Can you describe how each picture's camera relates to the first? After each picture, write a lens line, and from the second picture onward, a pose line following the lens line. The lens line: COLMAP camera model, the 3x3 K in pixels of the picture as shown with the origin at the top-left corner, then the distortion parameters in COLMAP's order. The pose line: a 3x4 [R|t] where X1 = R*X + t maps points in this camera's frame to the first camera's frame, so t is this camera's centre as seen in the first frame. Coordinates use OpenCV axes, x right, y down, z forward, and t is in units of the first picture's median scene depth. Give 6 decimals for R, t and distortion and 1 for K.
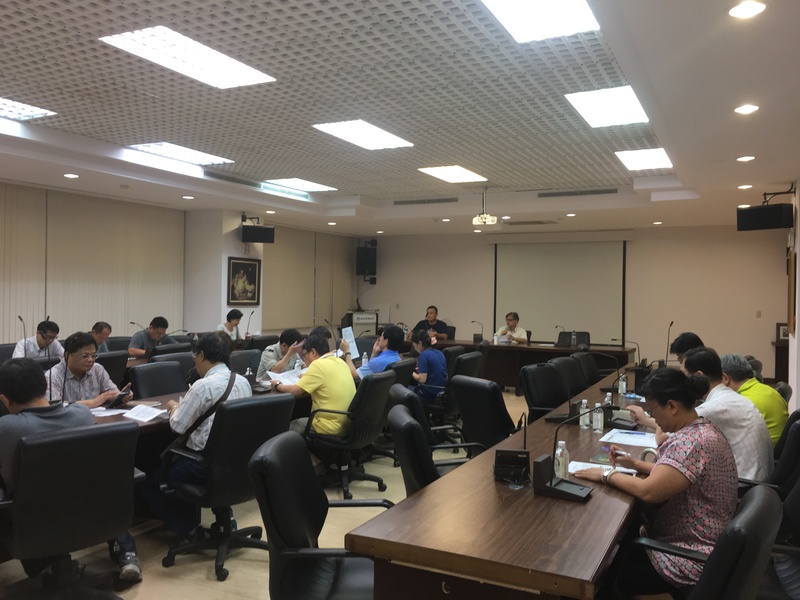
lens RADIAL K [[682.1, 0, 397.3], [0, 682.1, 291.9], [0, 0, 1]] dist [0.076090, -0.112209]
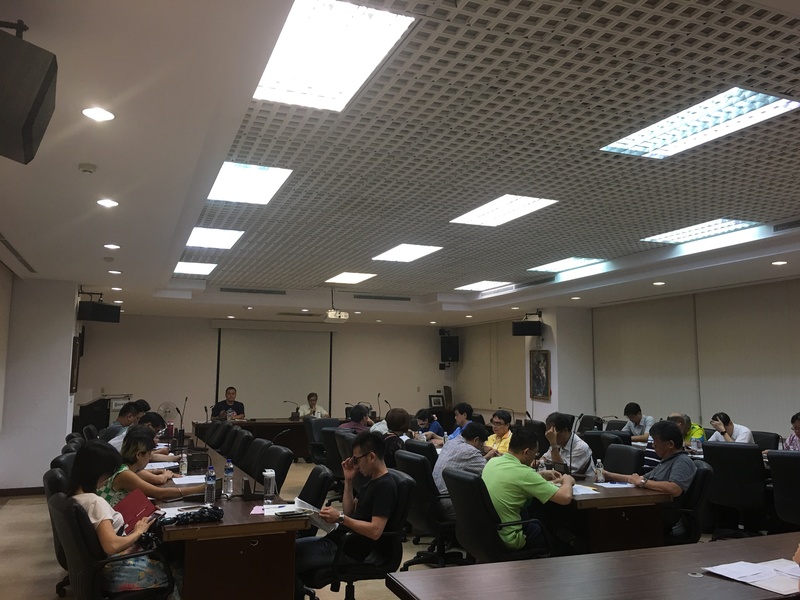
lens RADIAL K [[686.3, 0, 400.4], [0, 686.3, 291.3], [0, 0, 1]] dist [0.065032, 0.000877]
pose [[0.665574, 0.083825, 0.741609, -0.739575], [0.000433, 0.993629, -0.112699, -0.010490], [-0.746331, 0.075331, 0.661298, 0.123227]]
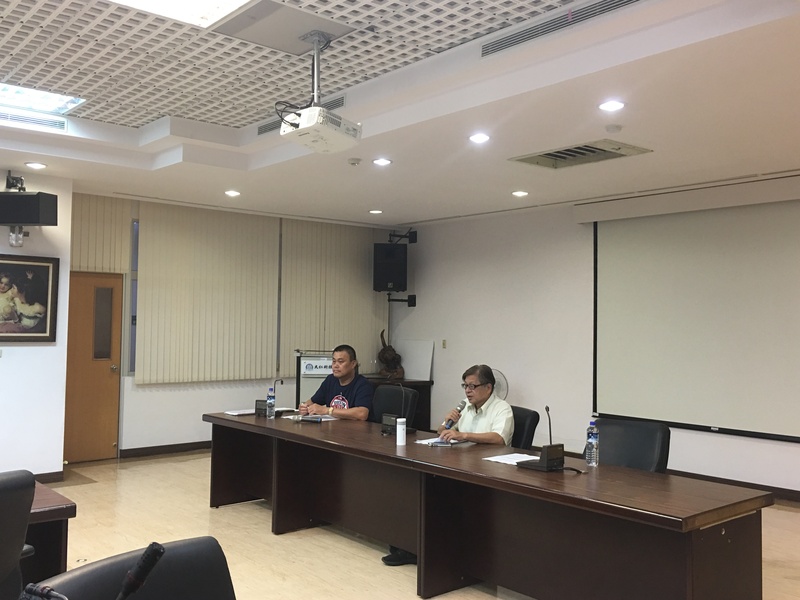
lens RADIAL K [[763.3, 0, 398.8], [0, 763.3, 314.4], [0, 0, 1]] dist [0.071509, -0.006074]
pose [[0.920168, -0.004611, -0.391497, 0.366006], [-0.000213, 0.999925, -0.012277, 0.006332], [0.391524, 0.011380, 0.920098, 0.667994]]
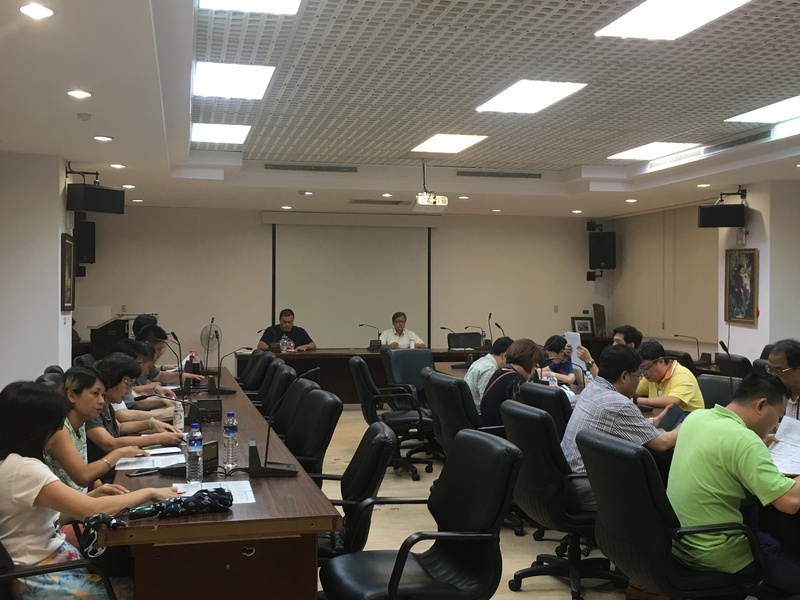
lens RADIAL K [[931.1, 0, 400.9], [0, 931.1, 289.5], [0, 0, 1]] dist [0.059690, 0.002544]
pose [[0.767314, -0.007240, 0.641230, -0.653589], [0.004642, 0.999973, 0.005735, -0.004562], [-0.641254, -0.001424, 0.767327, 0.177723]]
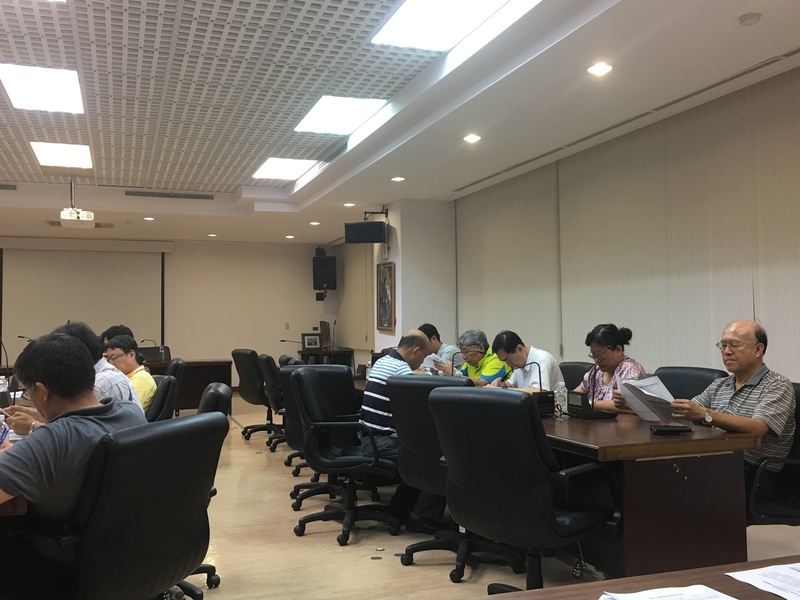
lens RADIAL K [[755.7, 0, 396.7], [0, 755.7, 290.2], [0, 0, 1]] dist [0.070664, -0.100742]
pose [[0.684962, 0.013854, 0.728447, -0.299698], [0.018457, 0.999168, -0.036358, 0.030074], [-0.728345, 0.038349, 0.684137, 0.084479]]
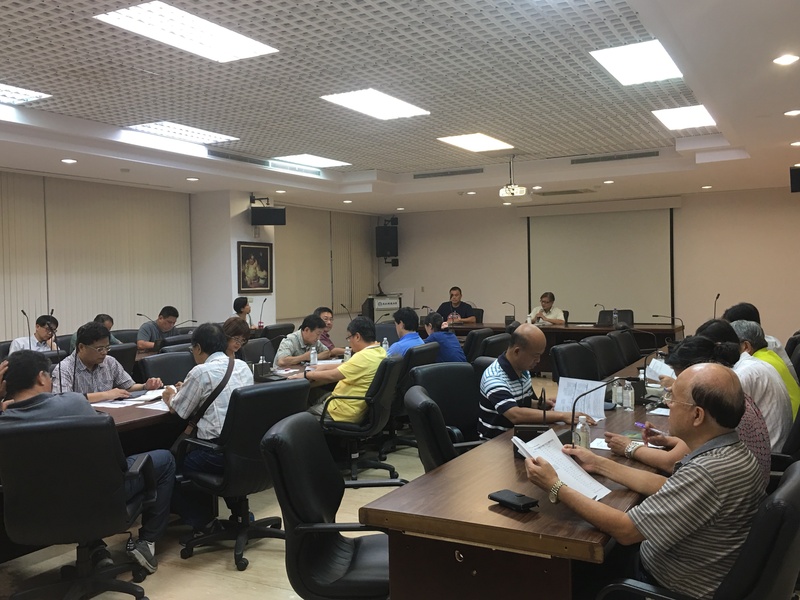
lens RADIAL K [[755.7, 0, 396.7], [0, 755.7, 290.2], [0, 0, 1]] dist [0.070664, -0.100742]
pose [[0.998698, -0.033382, -0.038567, 0.007695], [0.034119, 0.999245, 0.018601, 0.003429], [0.037917, -0.019893, 0.999083, -0.024432]]
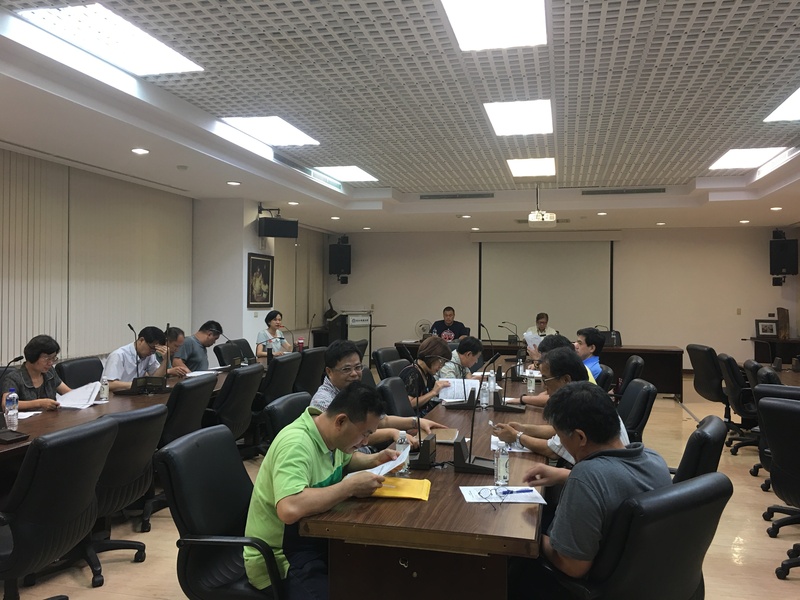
lens RADIAL K [[682.1, 0, 397.3], [0, 682.1, 291.9], [0, 0, 1]] dist [0.076090, -0.112209]
pose [[0.974326, -0.003828, 0.225109, -0.303100], [0.003707, 0.999993, 0.000962, -0.001303], [-0.225111, -0.000102, 0.974333, 0.116100]]
